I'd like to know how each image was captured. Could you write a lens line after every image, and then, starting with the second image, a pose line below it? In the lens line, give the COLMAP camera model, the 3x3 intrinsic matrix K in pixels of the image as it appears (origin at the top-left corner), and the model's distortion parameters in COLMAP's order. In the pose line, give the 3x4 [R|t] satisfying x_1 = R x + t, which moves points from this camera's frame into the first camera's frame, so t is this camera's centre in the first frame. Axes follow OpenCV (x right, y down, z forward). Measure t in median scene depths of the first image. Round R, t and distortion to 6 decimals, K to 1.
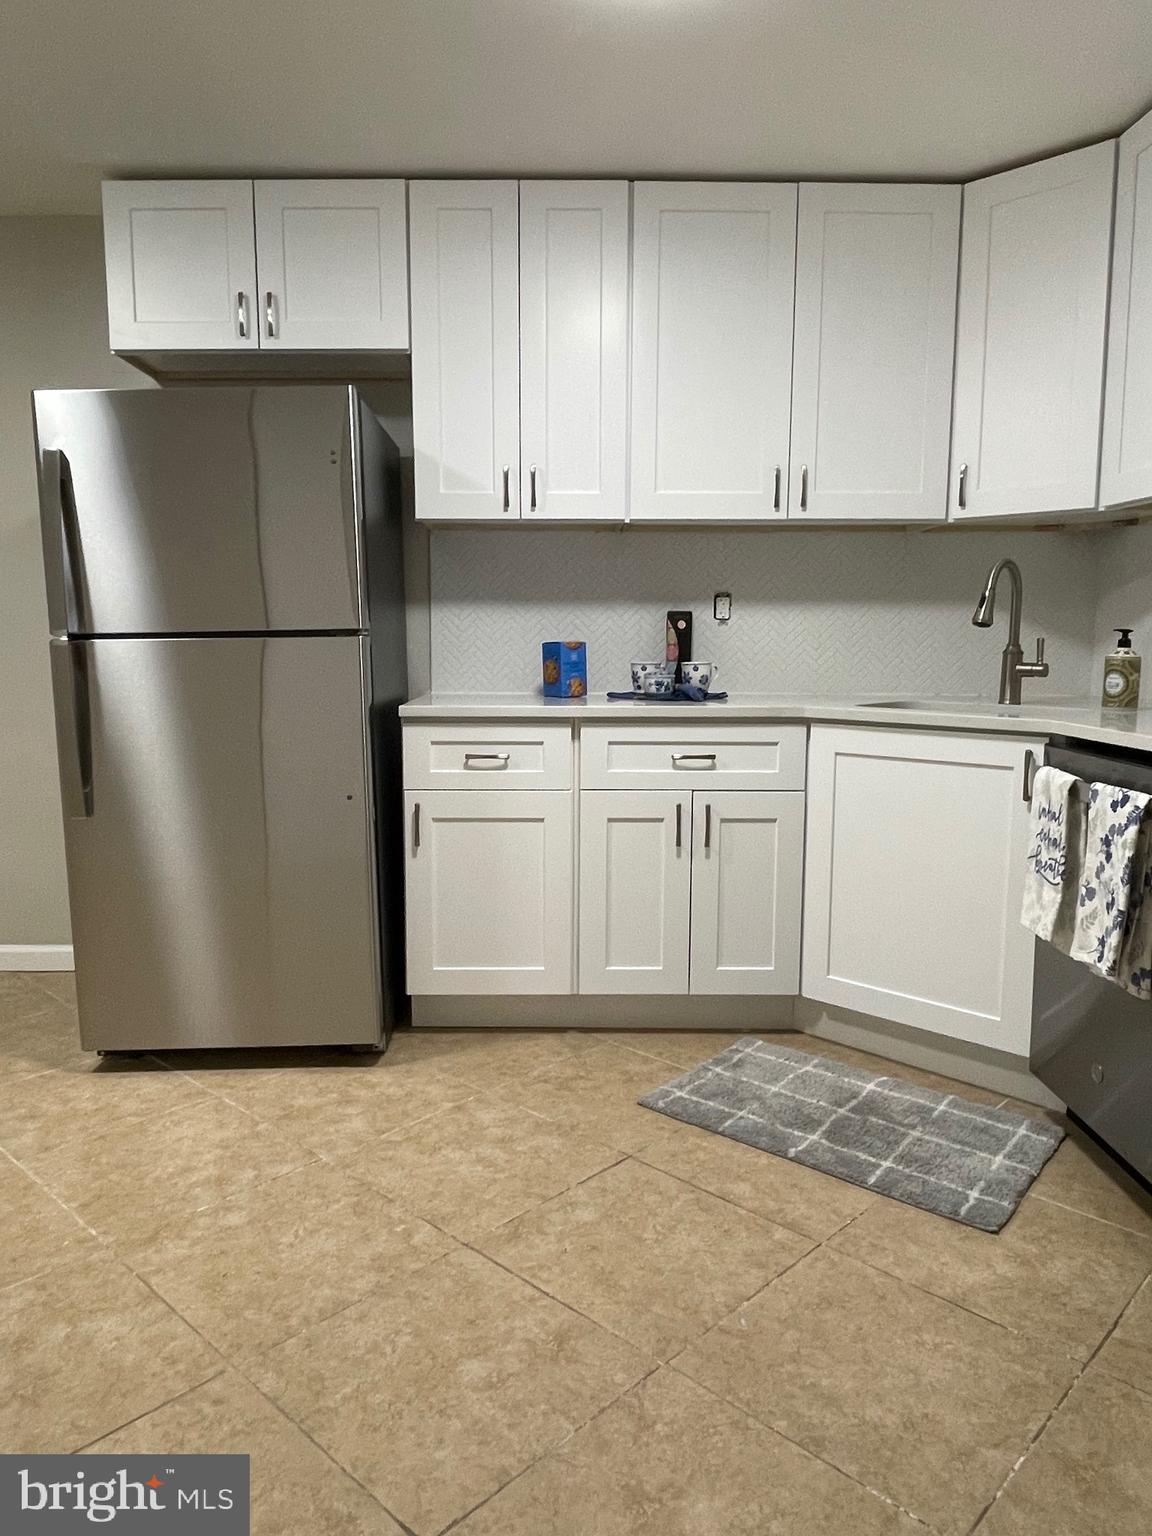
lens RADIAL K [[1049.6, 0, 576.7], [0, 1049.6, 768.3], [0, 0, 1]] dist [0.012068, -0.013190]
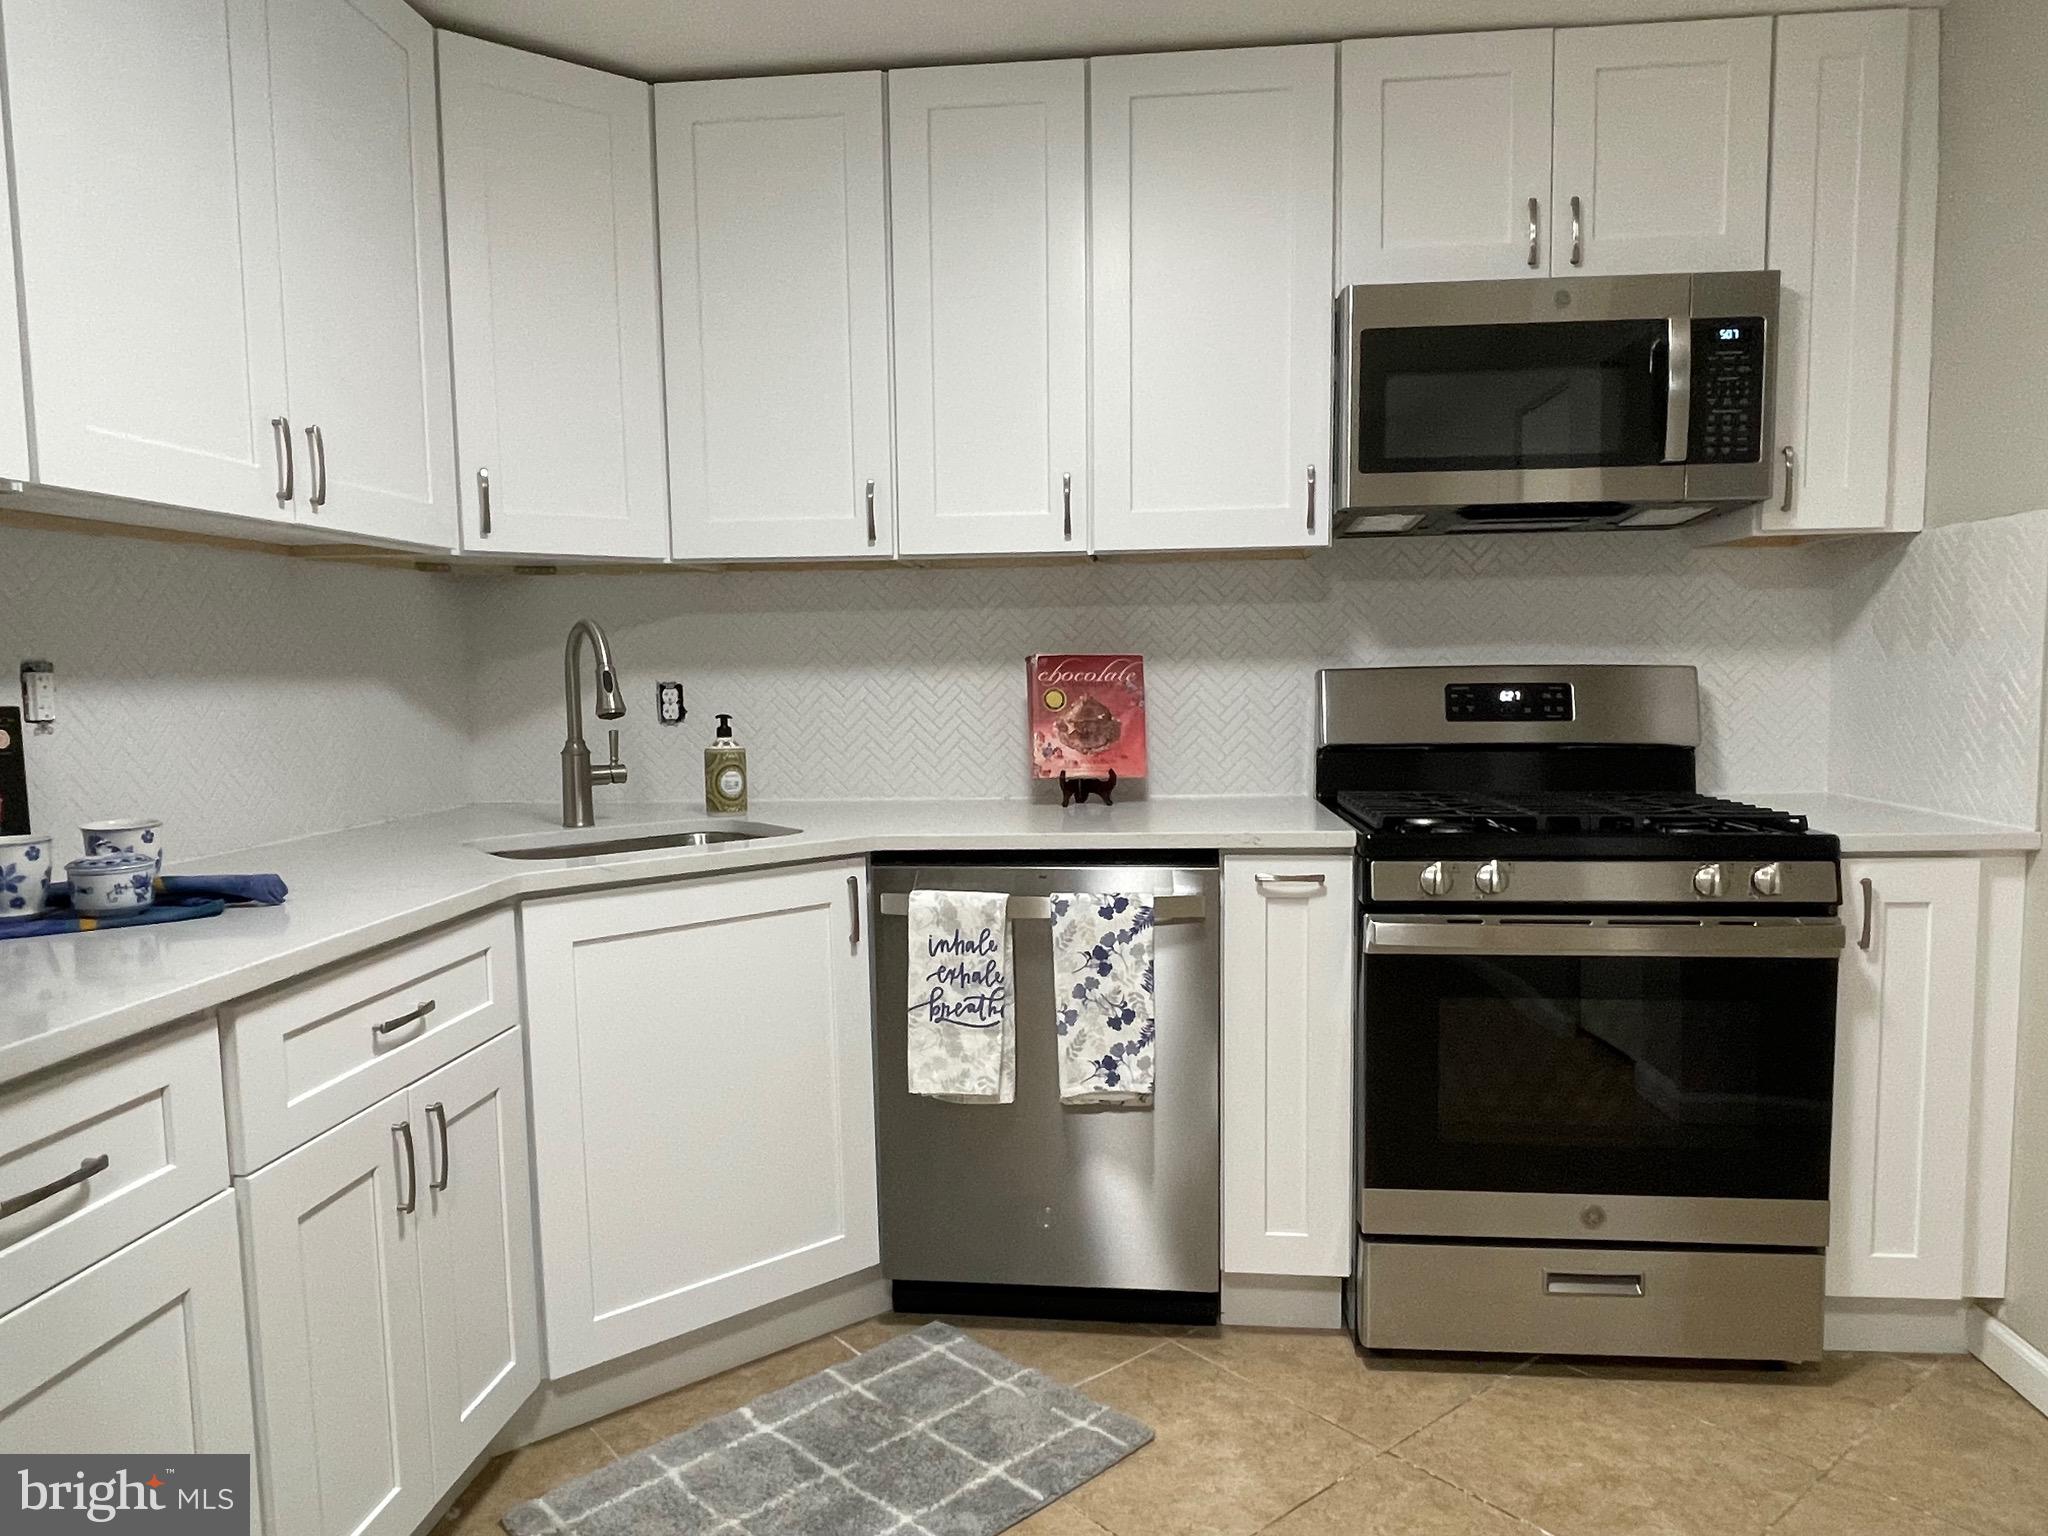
lens RADIAL K [[1305.9, 0, 1020.8], [0, 1305.9, 787.1], [0, 0, 1]] dist [0.004941, -0.015010]
pose [[0.130141, -0.095717, 0.986865, -0.438299], [0.142325, 0.986825, 0.076944, -0.122589], [-0.981227, 0.130442, 0.142049, 0.647432]]
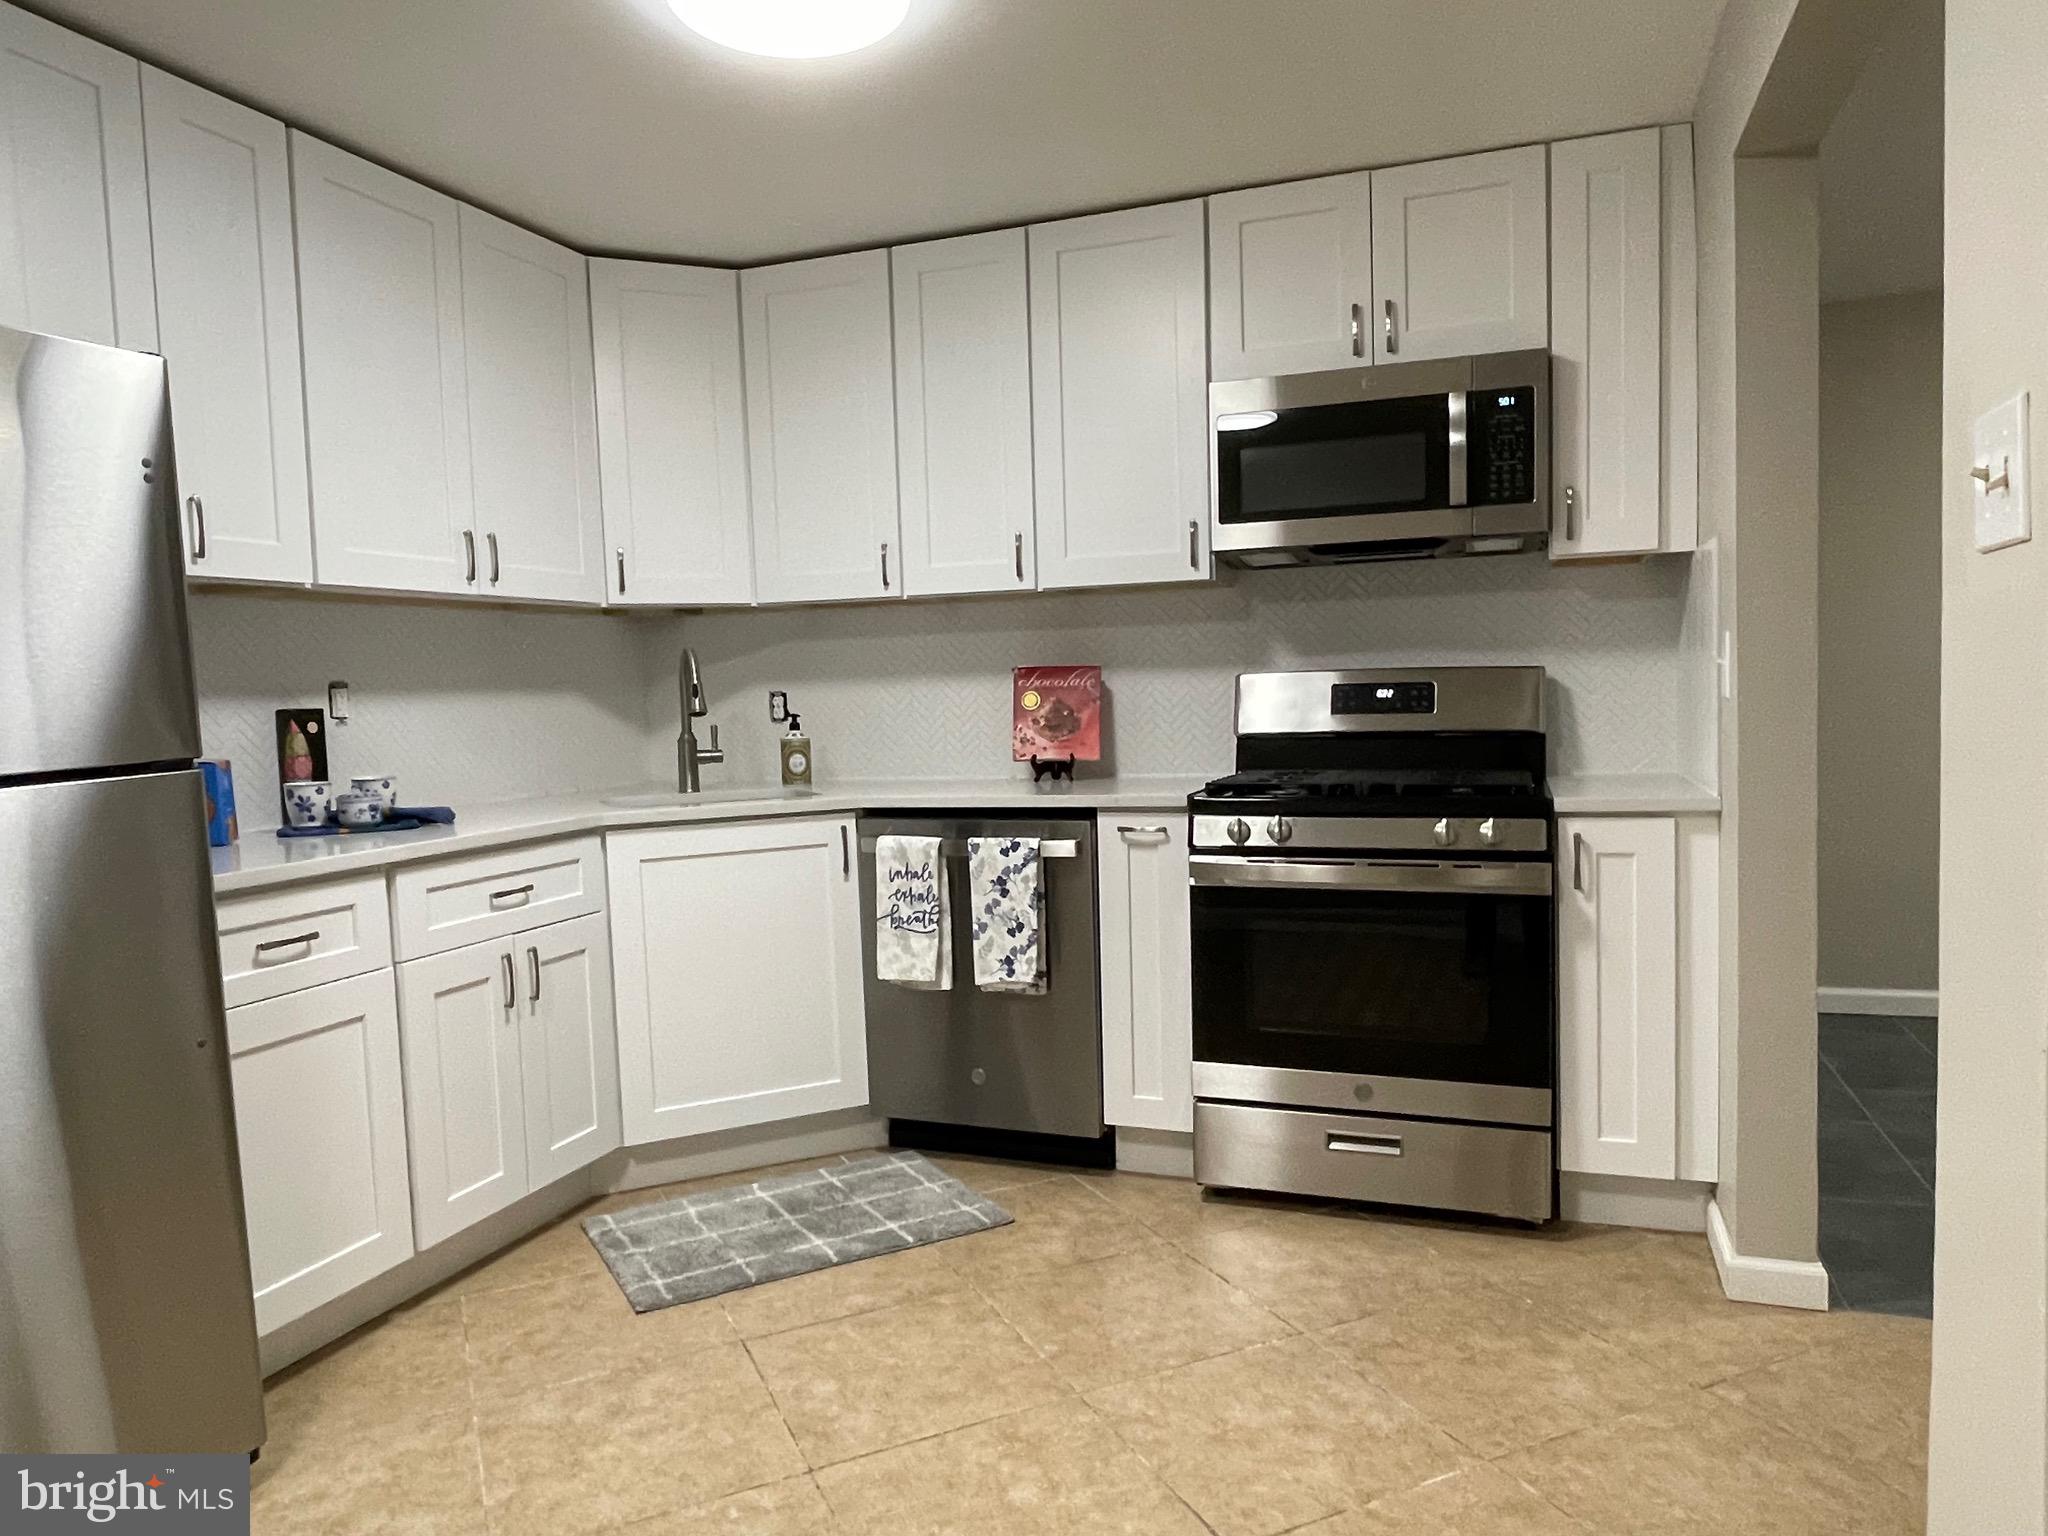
lens RADIAL K [[1305.9, 0, 1028.9], [0, 1305.9, 783.9], [0, 0, 1]] dist [0.004941, -0.015010]
pose [[0.366274, -0.084048, 0.926703, -0.671912], [0.150273, 0.988182, 0.030229, -0.064049], [-0.918293, 0.128187, 0.374576, 0.268907]]
